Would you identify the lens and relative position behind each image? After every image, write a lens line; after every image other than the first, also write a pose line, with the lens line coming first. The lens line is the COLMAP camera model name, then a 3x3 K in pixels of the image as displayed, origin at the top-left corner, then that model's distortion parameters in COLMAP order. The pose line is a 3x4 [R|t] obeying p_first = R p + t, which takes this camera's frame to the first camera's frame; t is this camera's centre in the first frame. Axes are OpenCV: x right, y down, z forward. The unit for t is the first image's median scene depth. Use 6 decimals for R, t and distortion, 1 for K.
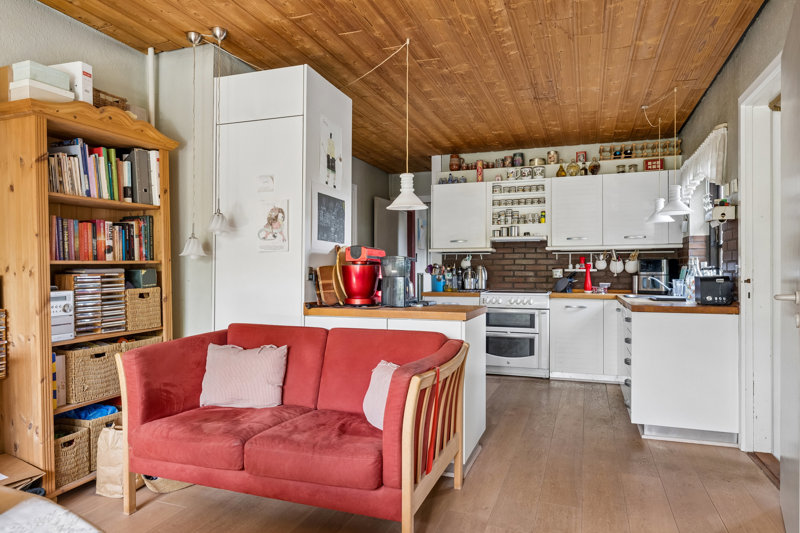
lens RADIAL K [[507.3, 0, 397.6], [0, 507.3, 268.9], [0, 0, 1]] dist [0.003056, -0.001326]
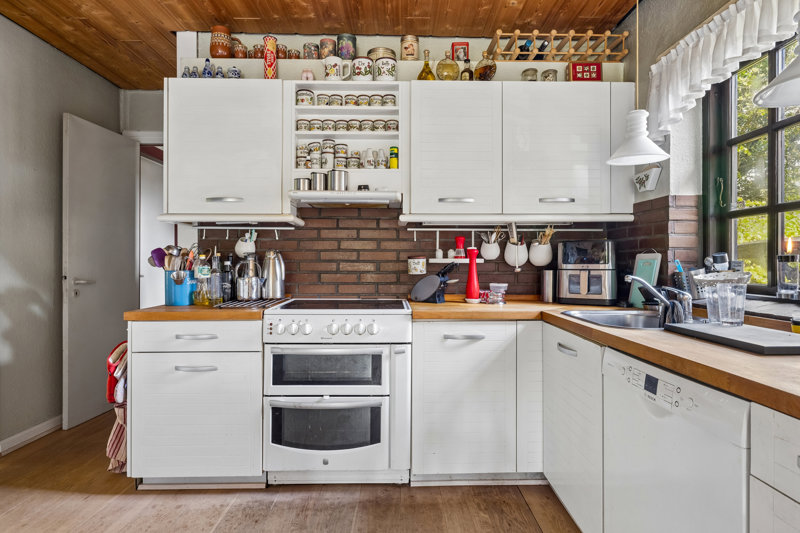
lens RADIAL K [[440.9, 0, 398.8], [0, 440.9, 263.0], [0, 0, 1]] dist [-0.000574, -0.000100]
pose [[0.935700, -0.000714, 0.352797, 0.132114], [-0.002592, 0.999957, 0.008897, 0.000953], [-0.352788, -0.009239, 0.935658, 0.573271]]
